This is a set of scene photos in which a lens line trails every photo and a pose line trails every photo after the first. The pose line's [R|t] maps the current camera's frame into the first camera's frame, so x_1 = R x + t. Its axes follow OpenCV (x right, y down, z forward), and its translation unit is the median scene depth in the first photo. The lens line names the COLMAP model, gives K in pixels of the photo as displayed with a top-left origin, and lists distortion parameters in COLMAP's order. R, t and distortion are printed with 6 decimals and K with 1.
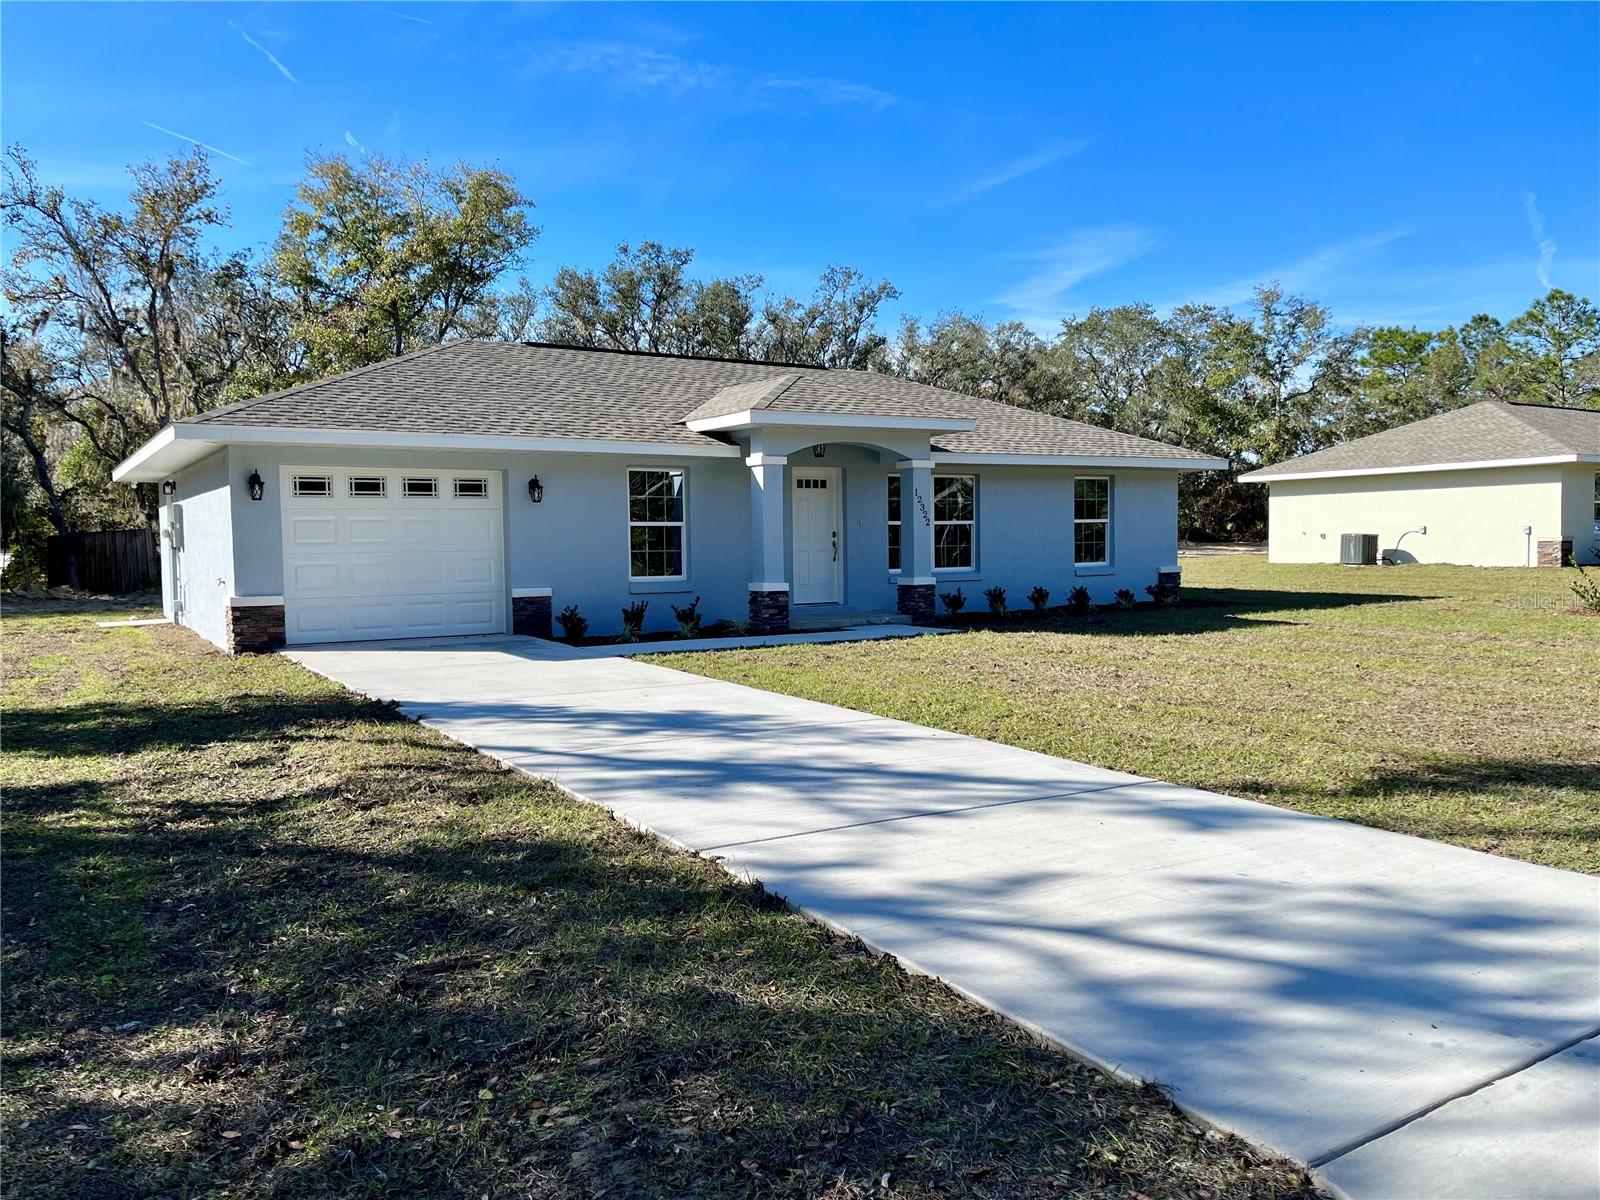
lens RADIAL K [[1237.8, 0, 796.8], [0, 1237.8, 600.0], [0, 0, 1]] dist [0.045290, -0.029833]
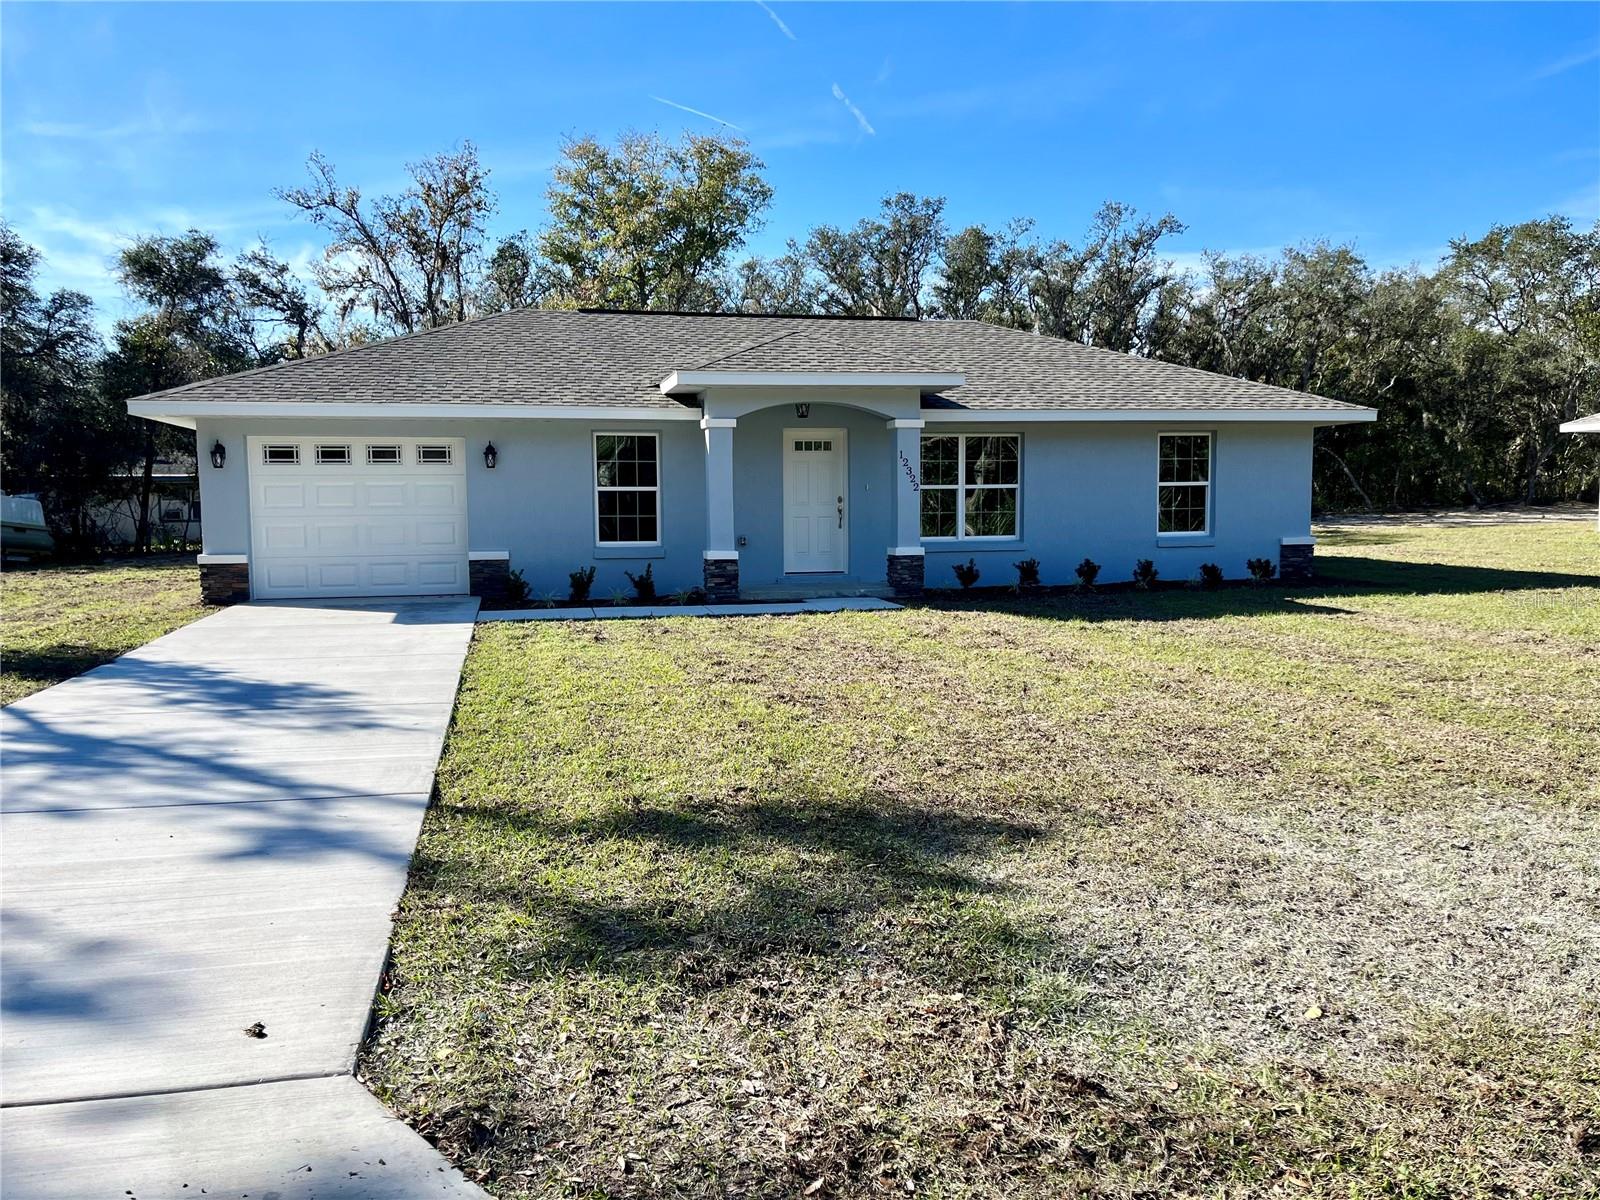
lens RADIAL K [[1237.8, 0, 799.4], [0, 1237.8, 604.4], [0, 0, 1]] dist [0.045290, -0.029833]
pose [[0.939683, 0.033916, -0.340360, 0.326866], [-0.020572, 0.998875, 0.042737, -0.012992], [0.341427, -0.033158, 0.939323, 0.101390]]
